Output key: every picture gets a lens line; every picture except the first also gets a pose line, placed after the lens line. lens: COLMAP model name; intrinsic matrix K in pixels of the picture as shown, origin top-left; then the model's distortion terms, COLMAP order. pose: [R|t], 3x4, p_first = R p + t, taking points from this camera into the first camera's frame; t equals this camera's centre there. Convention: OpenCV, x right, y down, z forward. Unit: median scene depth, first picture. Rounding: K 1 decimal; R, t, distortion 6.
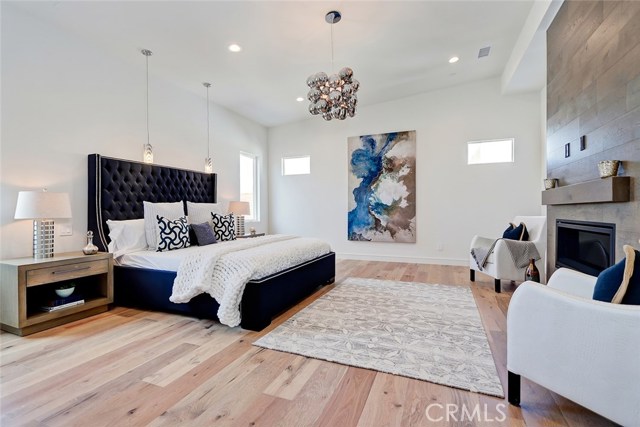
lens RADIAL K [[301.1, 0, 326.0], [0, 301.1, 212.0], [0, 0, 1]] dist [0.001312, 0.000246]
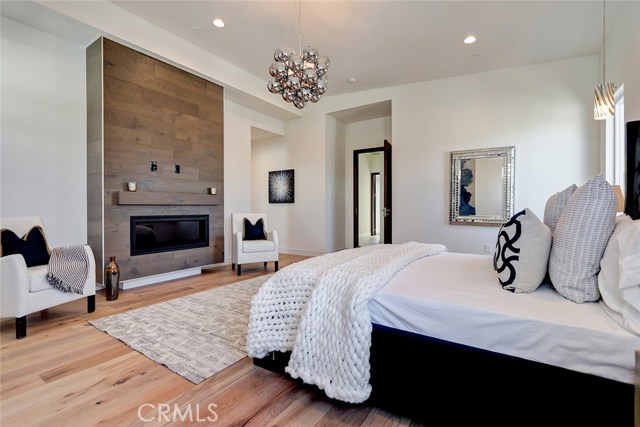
lens RADIAL K [[293.4, 0, 320.0], [0, 293.4, 213.5], [0, 0, 1]] dist [0.000603, -0.000124]
pose [[-0.976475, 0.009944, 0.215402, -0.123312], [0.013469, 0.999798, 0.014904, 0.003018], [-0.215210, 0.017455, -0.976412, 1.066397]]
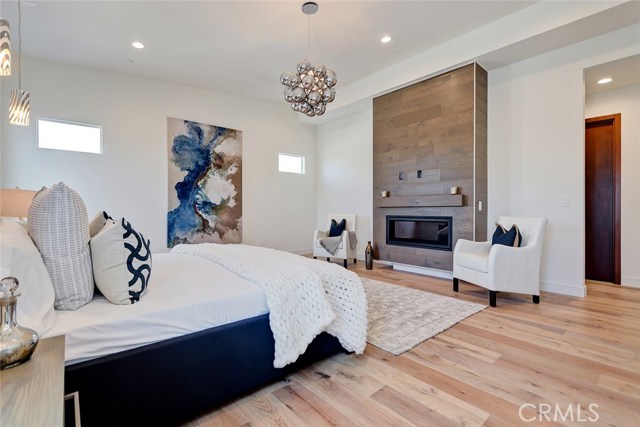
lens RADIAL K [[290.9, 0, 320.0], [0, 290.9, 213.5], [0, 0, 1]] dist [-0.001713, -0.000388]
pose [[0.459660, -0.006376, 0.888072, -0.448042], [0.002580, 0.999980, 0.005844, 0.001255], [-0.888091, -0.000395, 0.459667, 0.316116]]
